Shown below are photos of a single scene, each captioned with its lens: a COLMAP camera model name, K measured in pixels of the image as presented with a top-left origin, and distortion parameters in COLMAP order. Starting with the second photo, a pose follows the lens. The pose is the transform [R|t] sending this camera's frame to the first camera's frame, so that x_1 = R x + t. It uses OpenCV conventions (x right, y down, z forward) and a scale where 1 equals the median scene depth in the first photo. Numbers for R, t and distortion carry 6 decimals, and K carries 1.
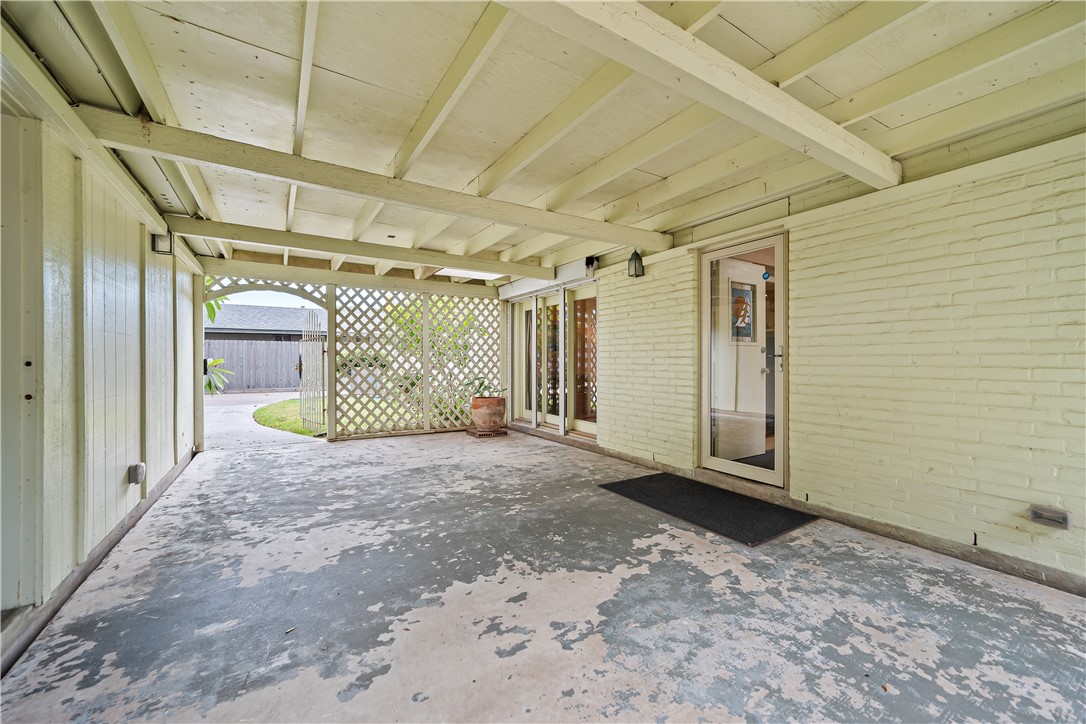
lens RADIAL K [[423.8, 0, 541.6], [0, 423.8, 361.4], [0, 0, 1]] dist [-0.001065, -0.000054]
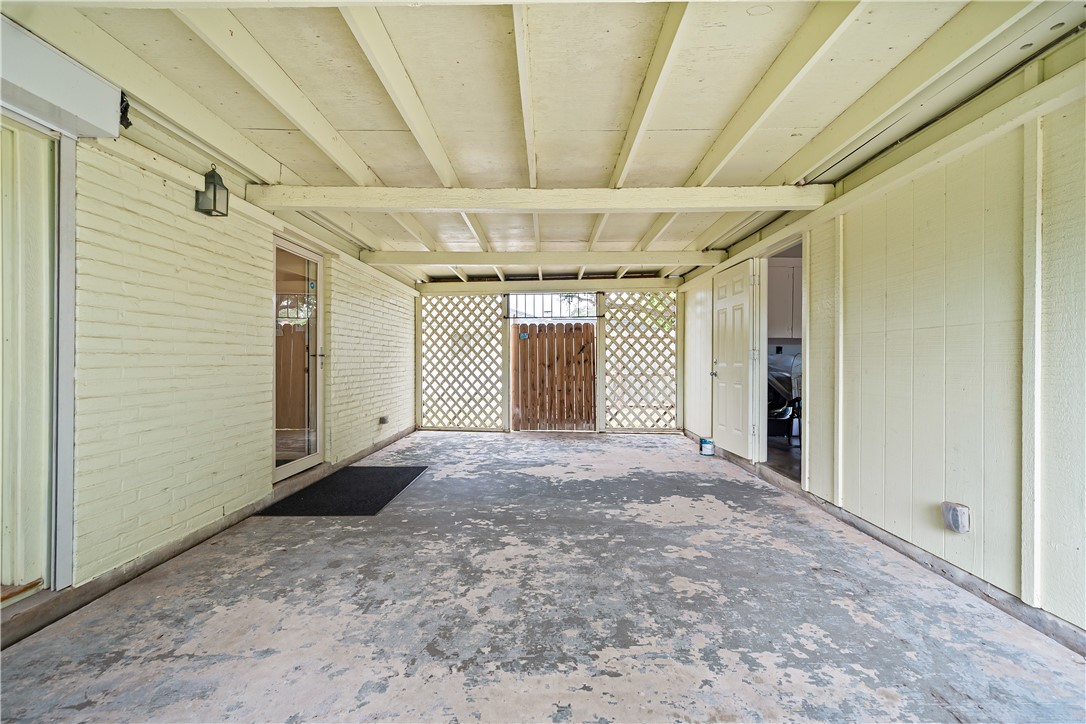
lens RADIAL K [[423.8, 0, 545.0], [0, 423.8, 360.0], [0, 0, 1]] dist [-0.001065, -0.000054]
pose [[-0.843755, -0.001982, 0.536726, -0.646945], [-0.000919, 0.999997, 0.002248, -0.003908], [-0.536728, 0.001403, -0.843754, 1.702669]]
